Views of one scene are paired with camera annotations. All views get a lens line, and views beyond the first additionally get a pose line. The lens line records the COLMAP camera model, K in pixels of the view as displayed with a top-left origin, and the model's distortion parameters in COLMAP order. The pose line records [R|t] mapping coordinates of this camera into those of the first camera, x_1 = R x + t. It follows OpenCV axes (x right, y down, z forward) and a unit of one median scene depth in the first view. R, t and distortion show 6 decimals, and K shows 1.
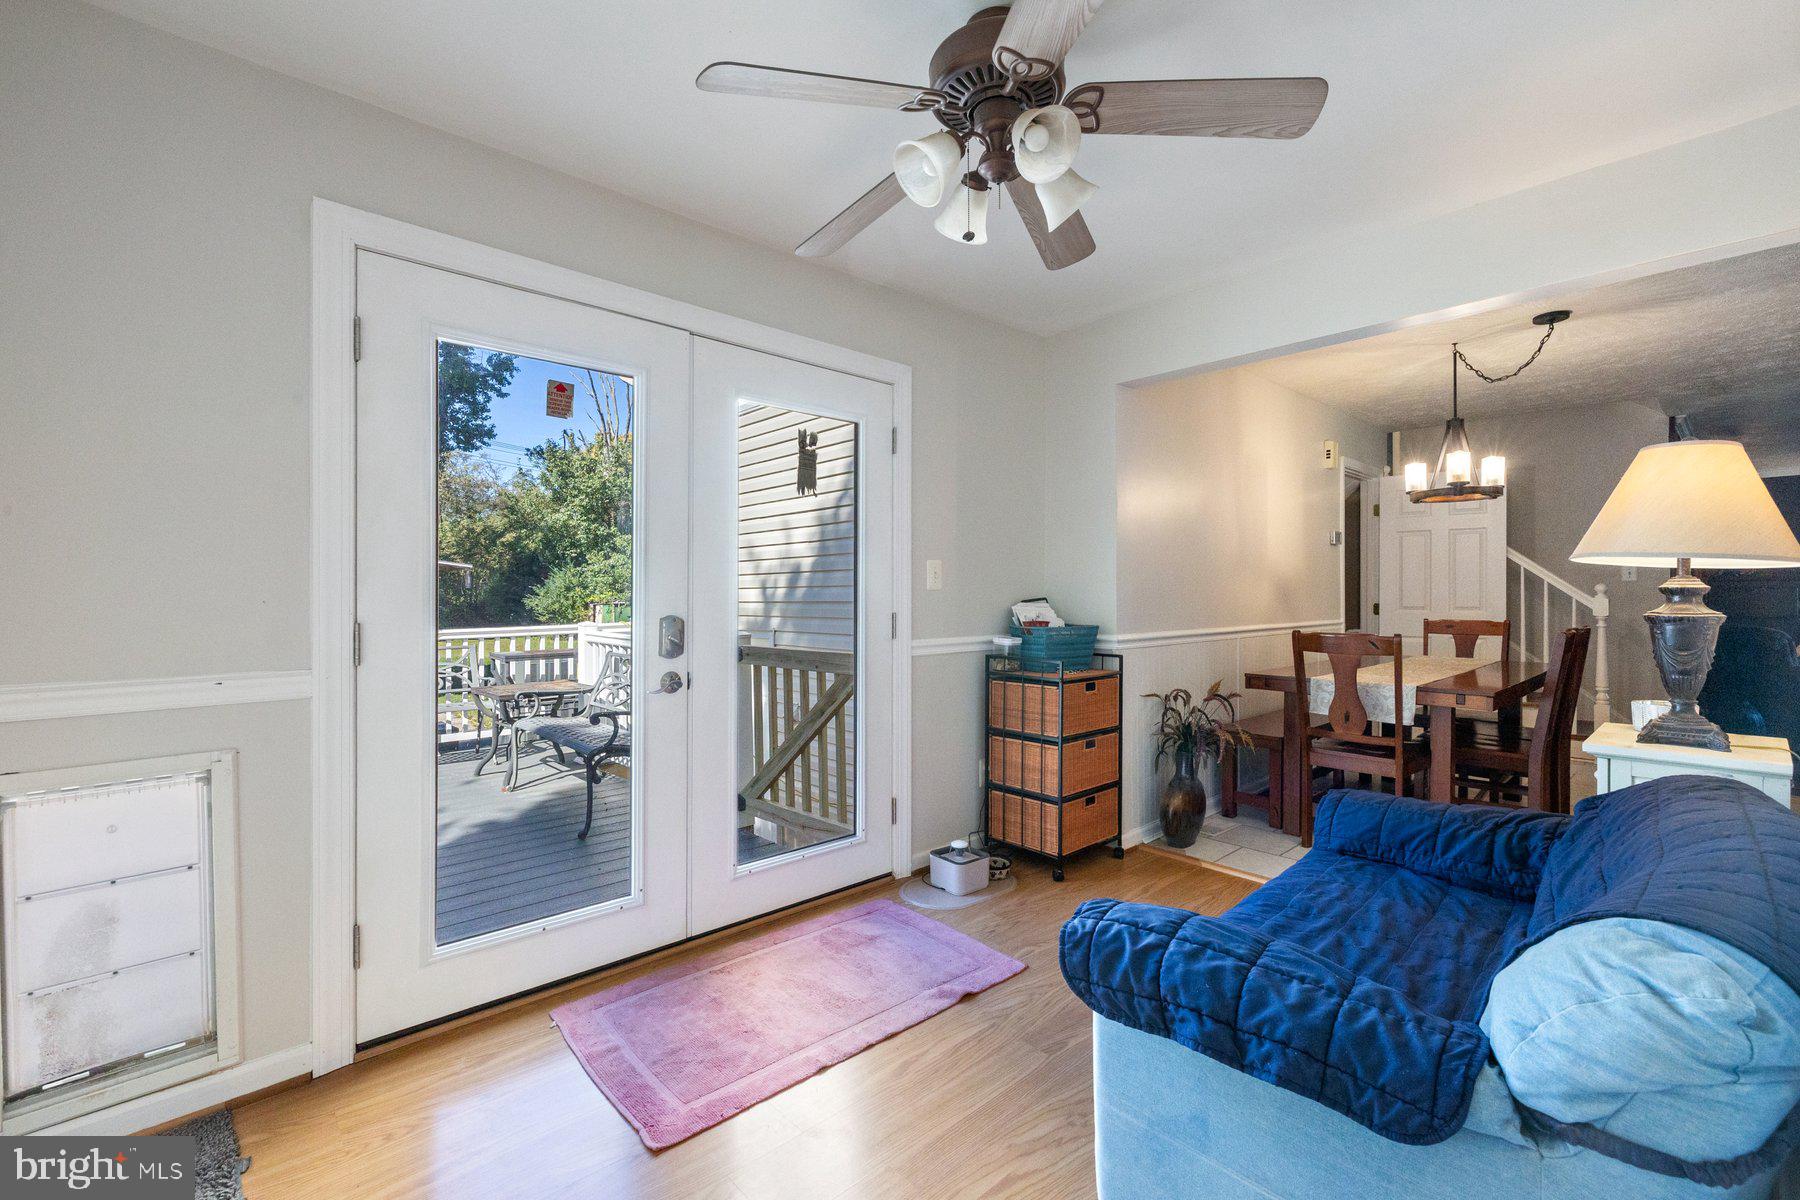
lens RADIAL K [[771.8, 0, 900.0], [0, 771.8, 600.0], [0, 0, 1]] dist [-0.001264, -0.000162]
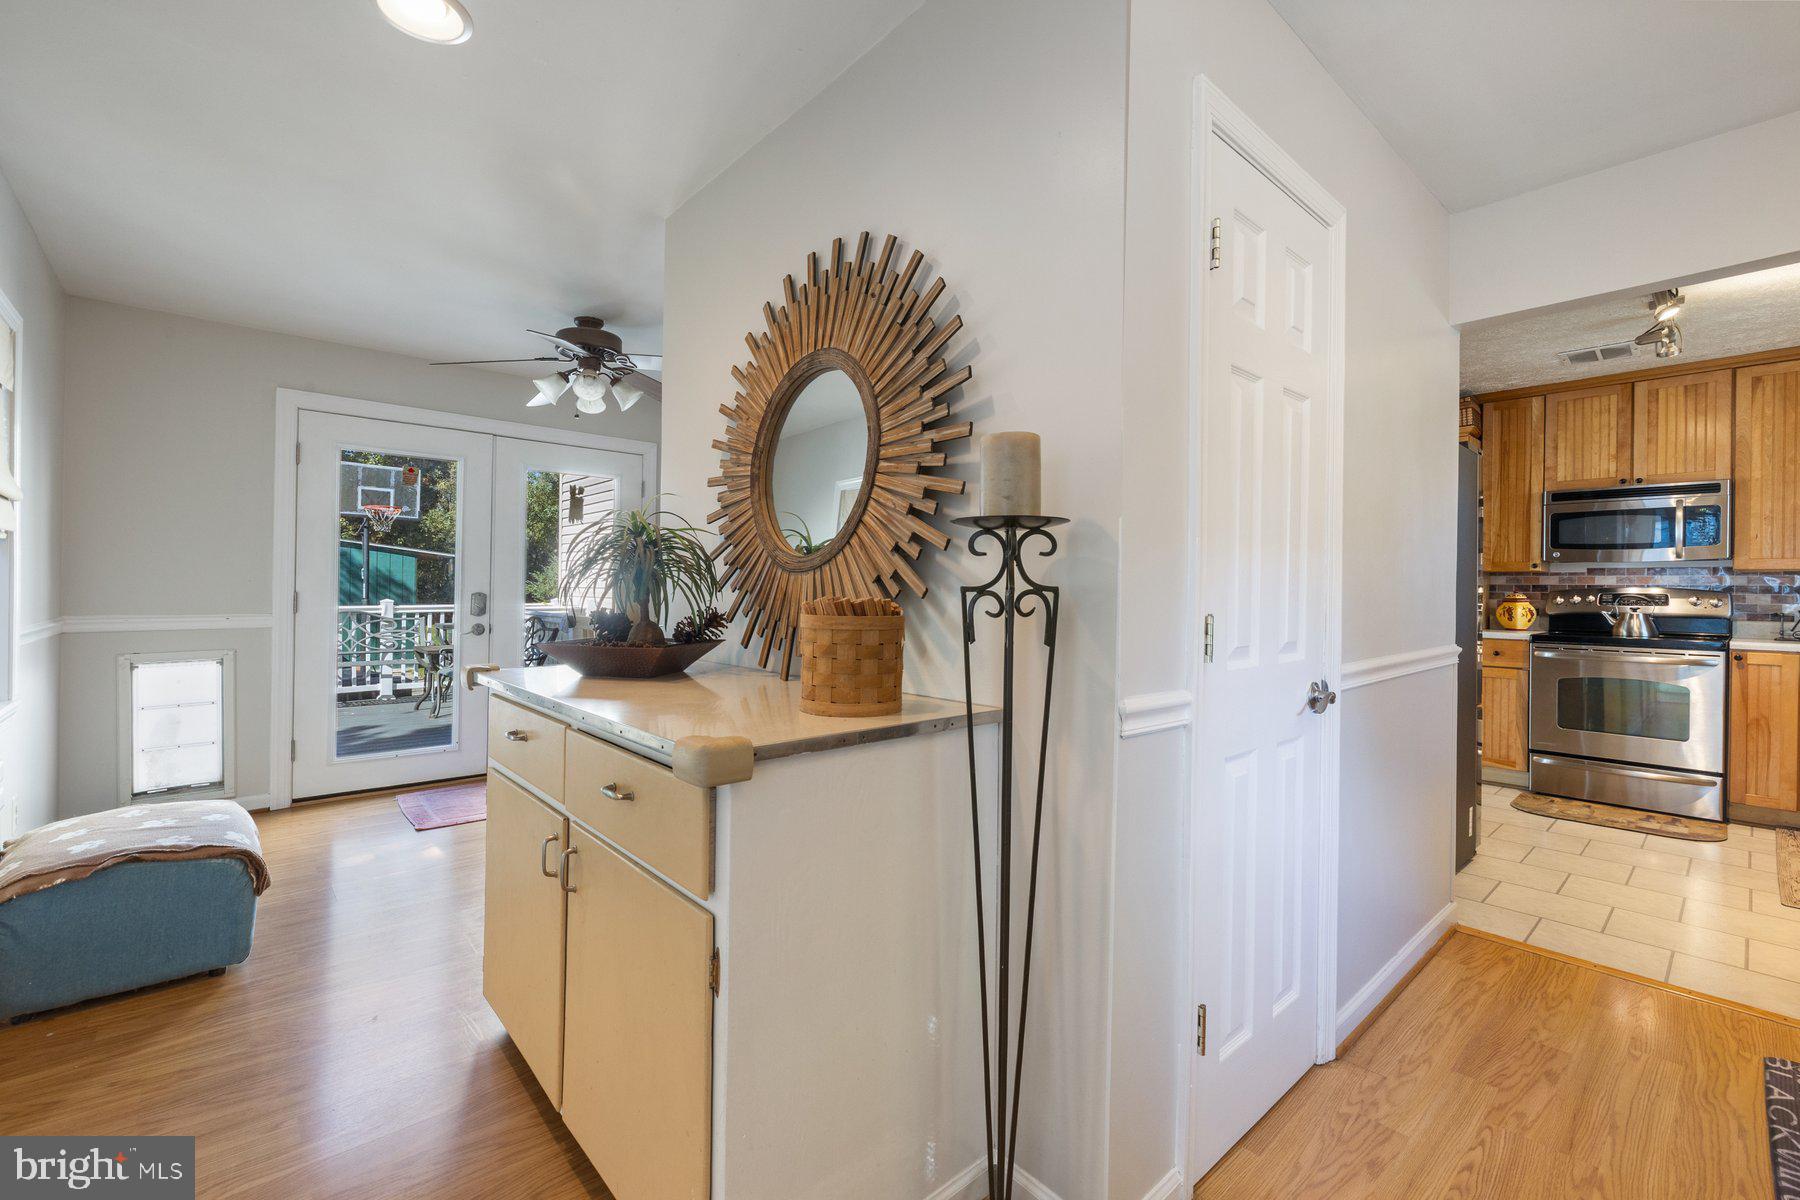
lens RADIAL K [[751.2, 0, 891.9], [0, 751.2, 590.0], [0, 0, 1]] dist [0.000514, -0.000053]
pose [[0.999862, 0.014358, -0.008296, 0.888544], [-0.014376, 0.999894, -0.002100, 0.005298], [0.008265, 0.002219, 0.999963, -0.975267]]
